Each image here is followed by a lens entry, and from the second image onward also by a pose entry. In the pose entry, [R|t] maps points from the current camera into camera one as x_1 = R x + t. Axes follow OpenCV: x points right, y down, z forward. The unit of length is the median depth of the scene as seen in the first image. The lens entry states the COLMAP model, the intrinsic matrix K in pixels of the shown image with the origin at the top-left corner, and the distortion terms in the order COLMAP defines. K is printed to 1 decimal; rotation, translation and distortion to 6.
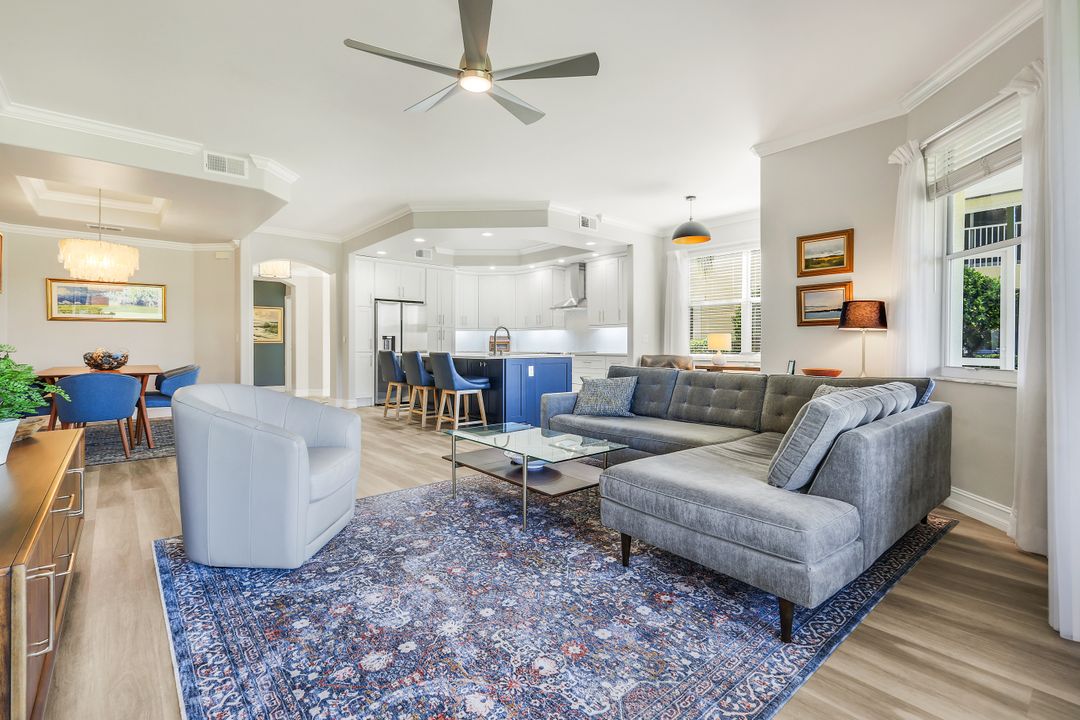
lens RADIAL K [[500.1, 0, 544.8], [0, 500.1, 345.4], [0, 0, 1]] dist [0.016834, 0.000222]
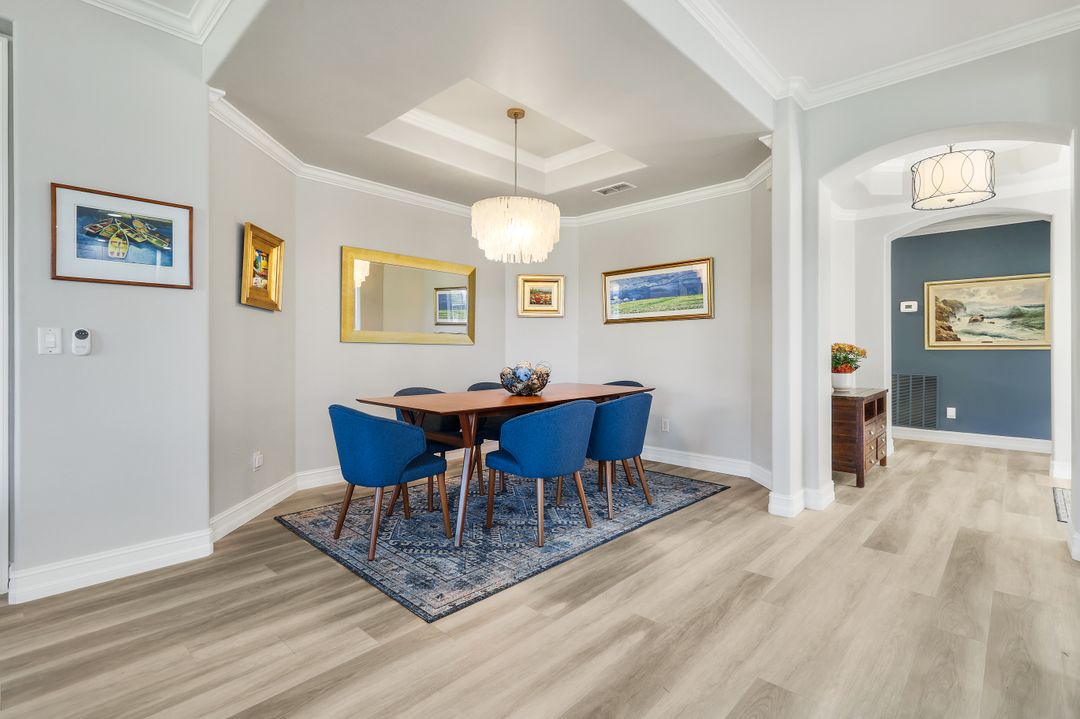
lens RADIAL K [[506.4, 0, 553.1], [0, 506.4, 348.3], [0, 0, 1]] dist [0.002362, 0.000311]
pose [[0.114957, 0.002510, -0.993367, -0.165138], [0.000251, 0.999997, 0.002556, -0.010183], [0.993370, -0.000544, 0.114956, 0.807836]]
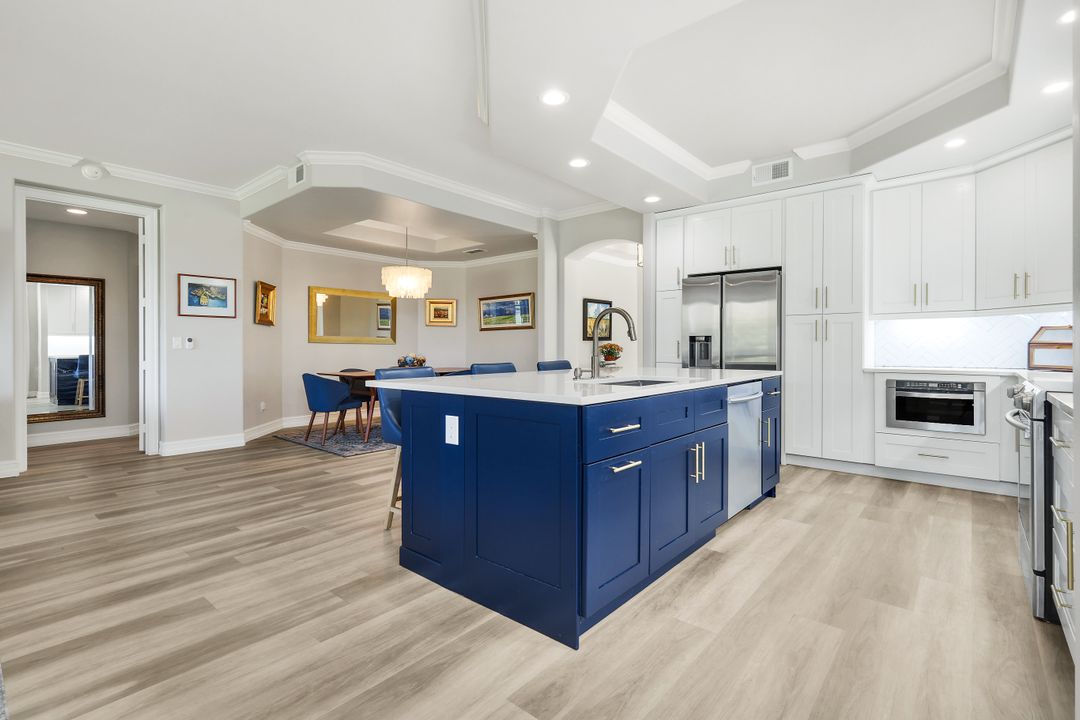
lens RADIAL K [[500.1, 0, 544.8], [0, 500.1, 345.4], [0, 0, 1]] dist [0.016834, 0.000222]
pose [[0.154933, 0.000925, -0.987925, 0.334139], [-0.000084, 1.000000, 0.000923, -0.011458], [0.987925, -0.000060, 0.154933, 0.955170]]
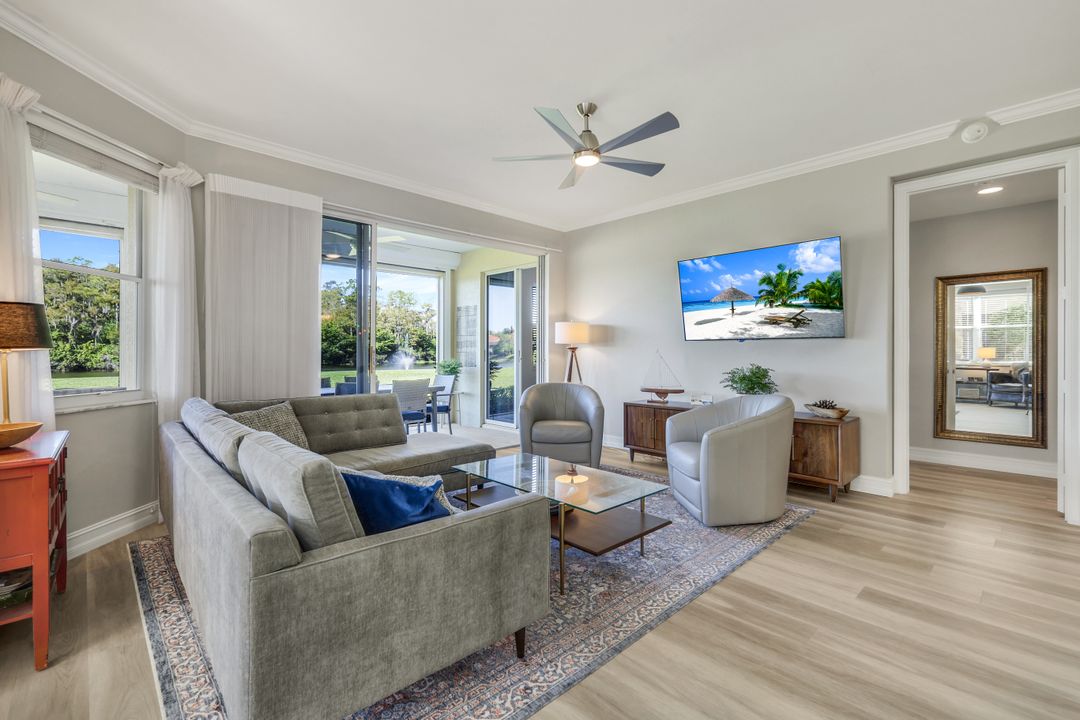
lens RADIAL K [[478.0, 0, 541.1], [0, 478.0, 353.9], [0, 0, 1]] dist [0.000897, 0.000625]
pose [[-0.998453, -0.000048, -0.055594, 0.016921], [-0.000430, 0.999976, 0.006862, -0.017742], [0.055592, 0.006876, -0.998430, 0.931002]]
